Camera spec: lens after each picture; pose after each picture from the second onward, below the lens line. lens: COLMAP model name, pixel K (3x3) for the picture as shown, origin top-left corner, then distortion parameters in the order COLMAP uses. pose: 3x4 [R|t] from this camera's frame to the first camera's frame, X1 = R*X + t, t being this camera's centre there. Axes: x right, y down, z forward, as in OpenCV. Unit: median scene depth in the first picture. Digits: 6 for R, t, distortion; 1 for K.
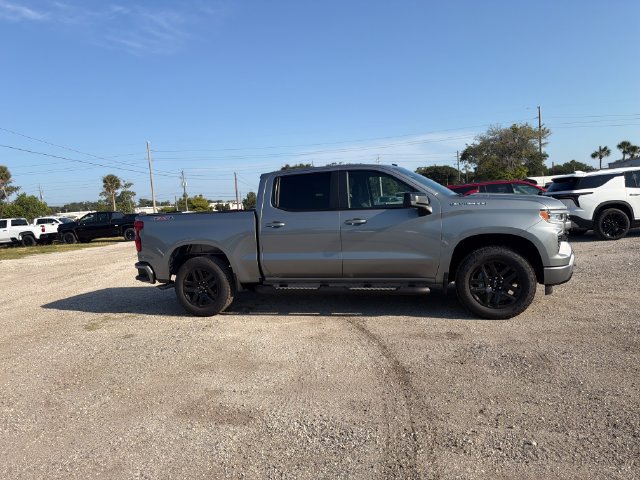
lens RADIAL K [[450.4, 0, 315.4], [0, 450.4, 241.9], [0, 0, 1]] dist [0.070516, -0.098304]
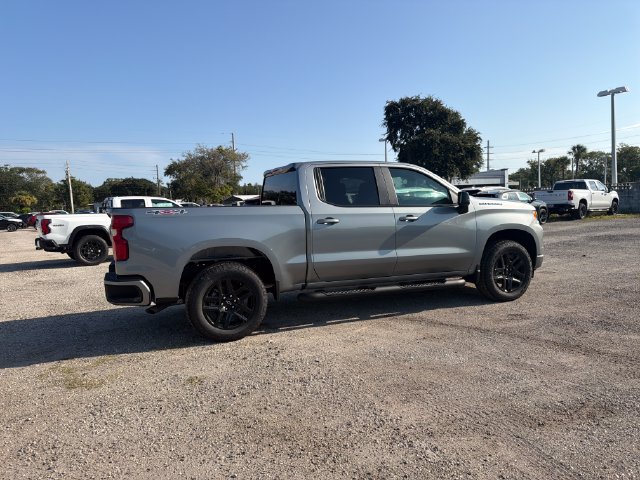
lens RADIAL K [[450.4, 0, 317.5], [0, 450.4, 239.0], [0, 0, 1]] dist [0.070516, -0.098304]
pose [[0.780300, -0.008270, 0.625351, -0.634839], [0.033781, 0.999010, -0.028941, 0.021029], [-0.624493, 0.043707, 0.779807, 0.320741]]
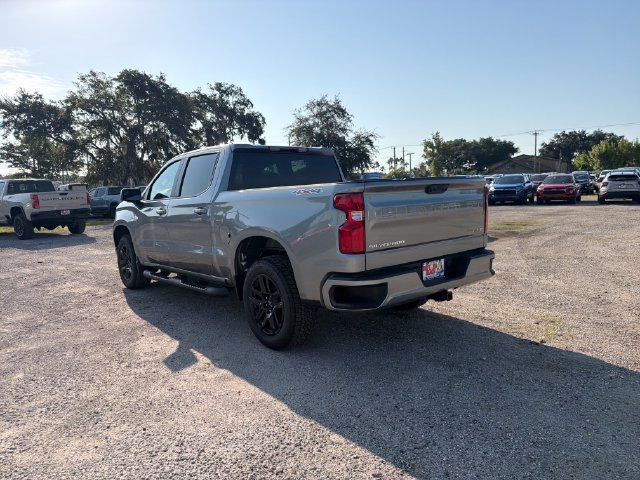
lens RADIAL K [[450.4, 0, 312.5], [0, 450.4, 253.1], [0, 0, 1]] dist [0.070516, -0.098304]
pose [[-0.832975, 0.028127, 0.552596, -0.592303], [0.143316, 0.975592, 0.166375, -0.100711], [-0.534428, 0.217782, -0.816675, 1.838205]]
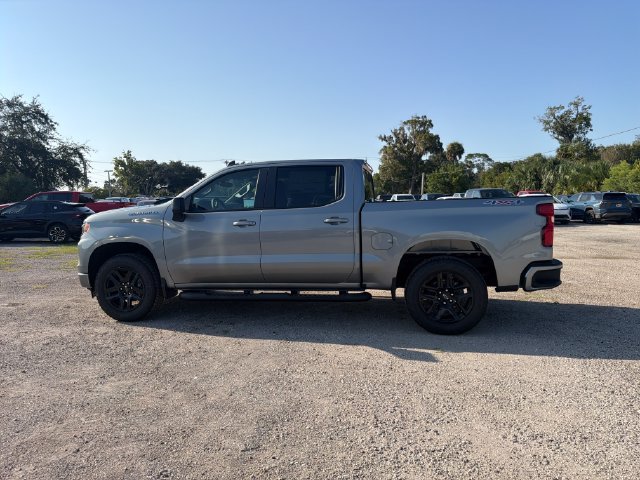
lens RADIAL K [[450.4, 0, 319.6], [0, 450.4, 246.4], [0, 0, 1]] dist [0.070516, -0.098304]
pose [[-0.990087, 0.096618, -0.101942, 0.125153], [0.076495, 0.979652, 0.185554, -0.177617], [0.117795, 0.175917, -0.977332, 2.081805]]
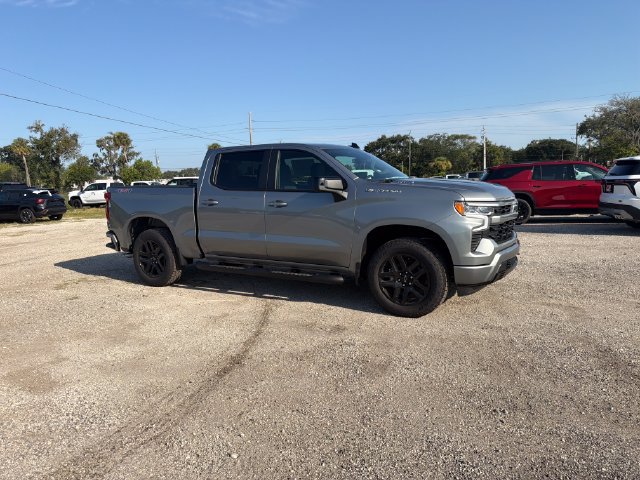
lens RADIAL K [[450.4, 0, 315.5], [0, 450.4, 243.6], [0, 0, 1]] dist [0.070516, -0.098304]
pose [[0.974864, 0.067307, -0.212390, 0.348955], [-0.053096, 0.995996, 0.071926, -0.030579], [0.216381, -0.058840, 0.974534, 0.061686]]
